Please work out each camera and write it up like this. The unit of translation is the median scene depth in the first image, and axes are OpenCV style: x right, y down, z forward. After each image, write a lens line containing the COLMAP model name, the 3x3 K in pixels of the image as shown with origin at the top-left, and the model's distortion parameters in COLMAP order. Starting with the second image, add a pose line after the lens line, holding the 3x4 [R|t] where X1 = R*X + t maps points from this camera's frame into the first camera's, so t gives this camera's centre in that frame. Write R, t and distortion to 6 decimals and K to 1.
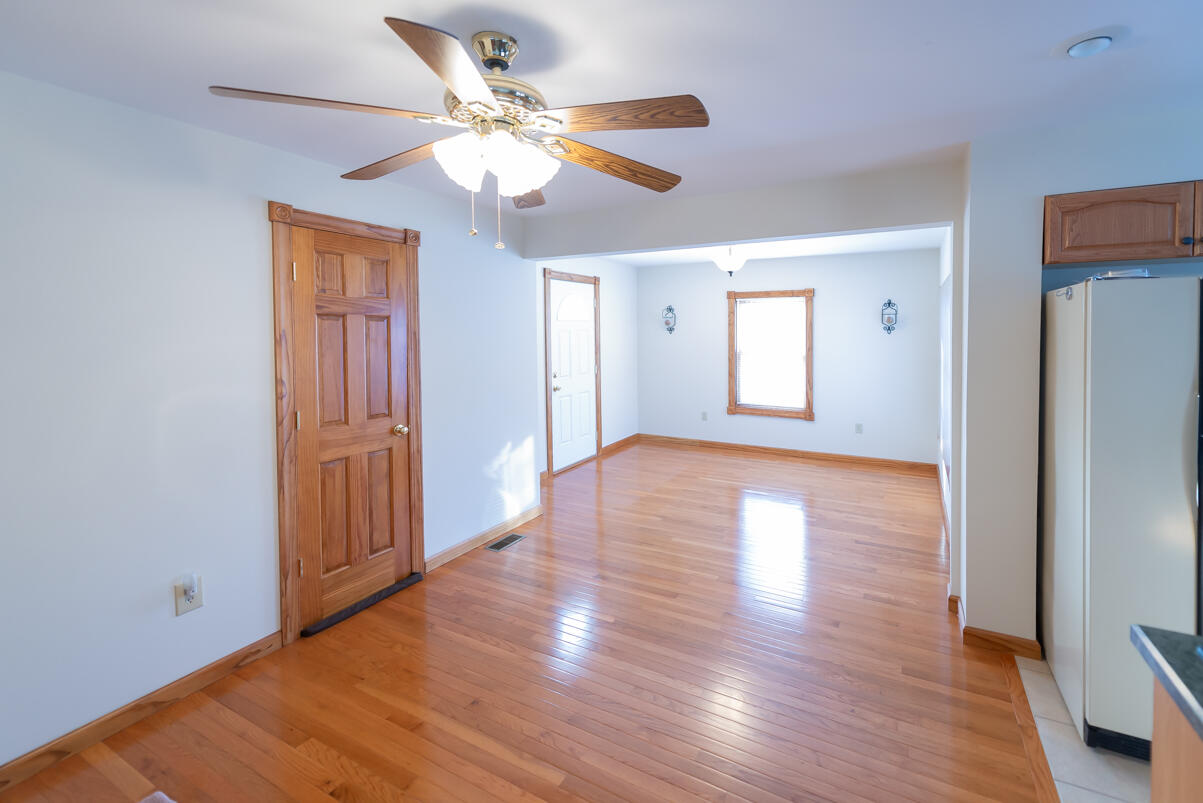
lens RADIAL K [[490.8, 0, 620.9], [0, 490.8, 340.3], [0, 0, 1]] dist [0.009957, -0.000214]
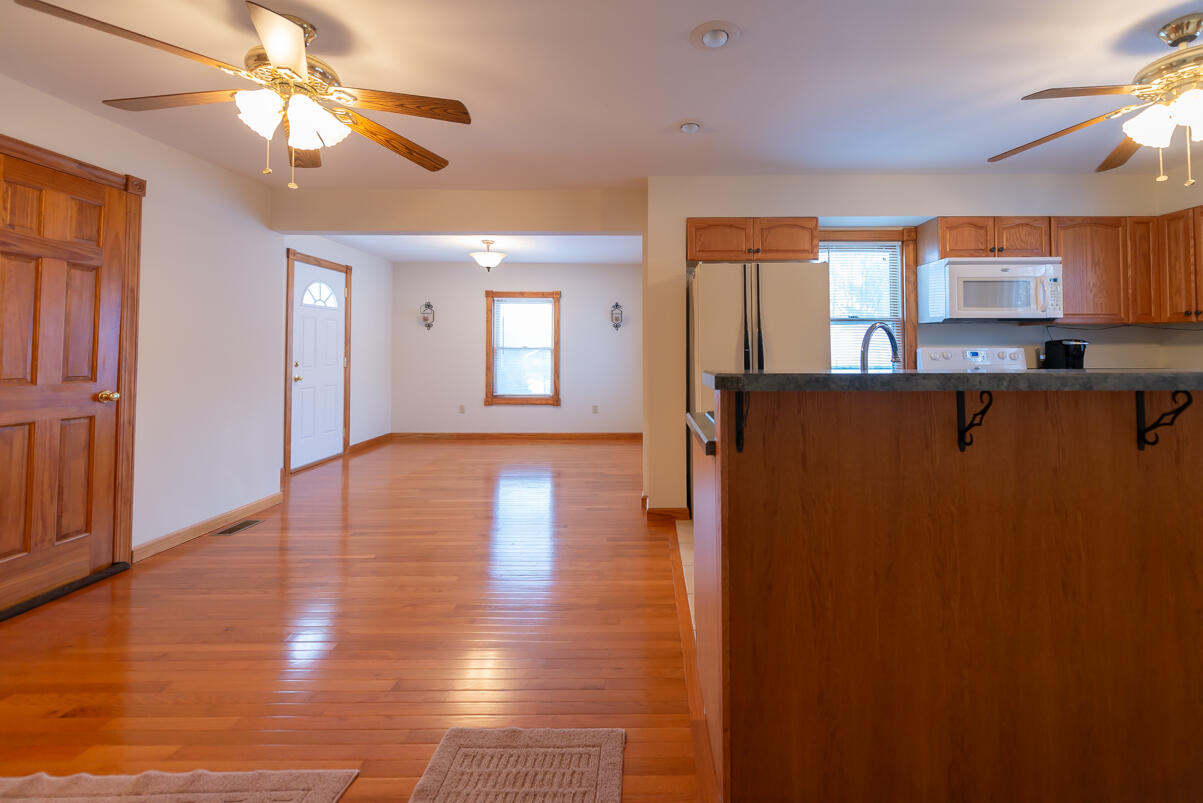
lens RADIAL K [[503.5, 0, 620.5], [0, 503.5, 333.7], [0, 0, 1]] dist [0.011761, -0.006819]
pose [[0.890079, 0.023174, 0.455217, -0.042505], [0.004346, 0.998230, -0.059314, 0.123996], [-0.455786, 0.054773, 0.888403, -0.227390]]
